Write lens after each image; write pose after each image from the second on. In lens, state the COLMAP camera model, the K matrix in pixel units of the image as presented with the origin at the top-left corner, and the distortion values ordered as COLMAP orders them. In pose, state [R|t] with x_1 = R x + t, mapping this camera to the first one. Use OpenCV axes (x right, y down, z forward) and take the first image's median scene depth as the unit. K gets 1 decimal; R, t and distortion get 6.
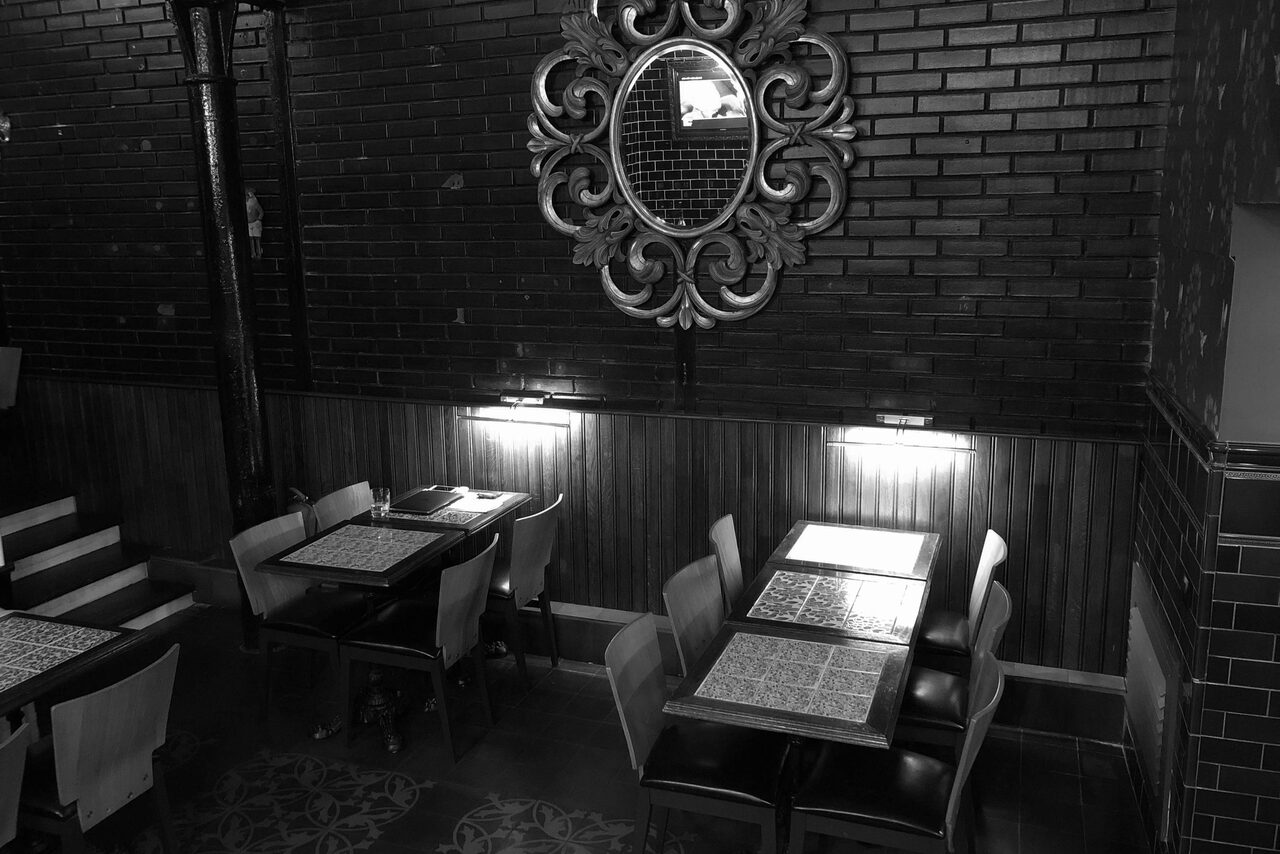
lens RADIAL K [[1045.3, 0, 630.1], [0, 1045.3, 412.3], [0, 0, 1]] dist [0.035144, -0.034472]
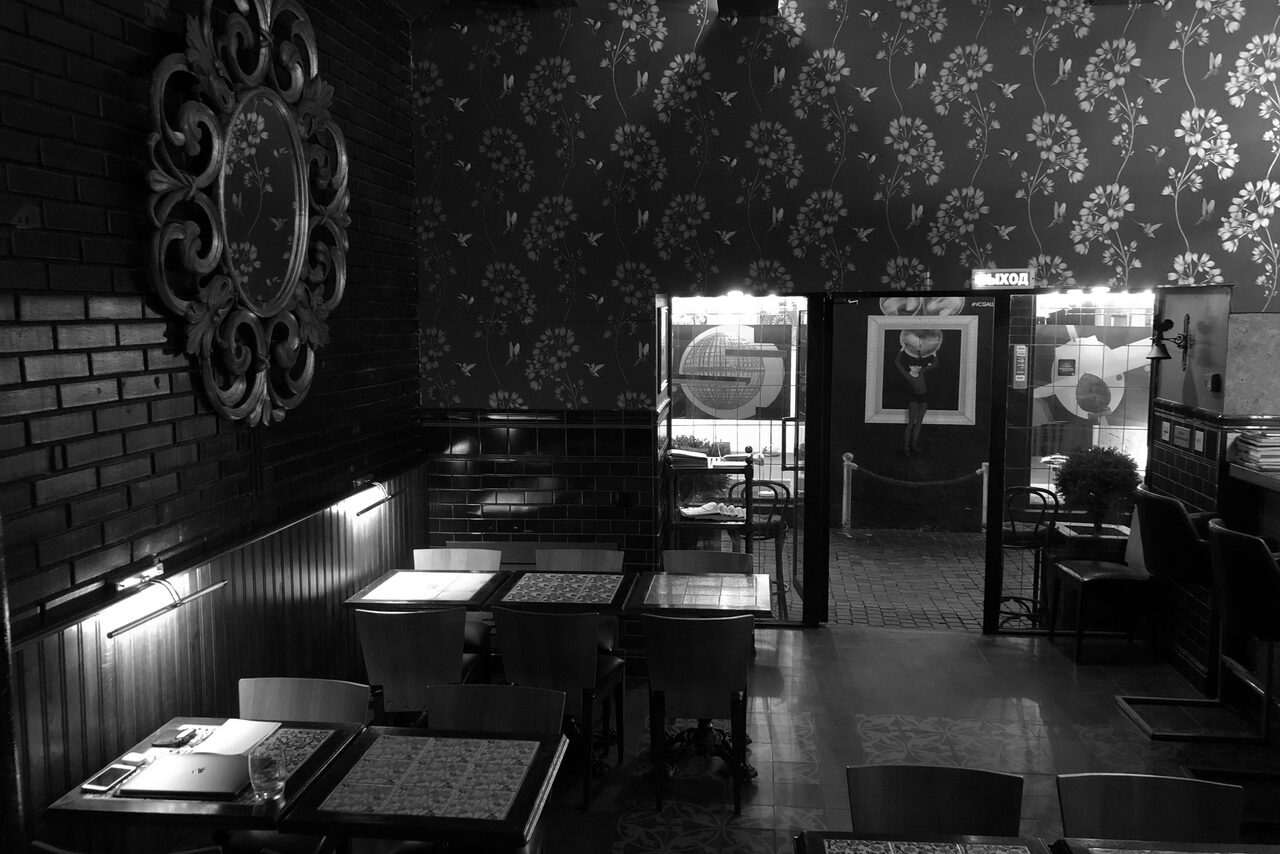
lens RADIAL K [[1045.3, 0, 635.3], [0, 1045.3, 420.2], [0, 0, 1]] dist [0.035144, -0.034472]
pose [[-0.238560, -0.084221, 0.967469, -0.827494], [0.193595, 0.972112, 0.132363, -0.137790], [-0.951635, 0.218874, -0.215602, 0.895410]]
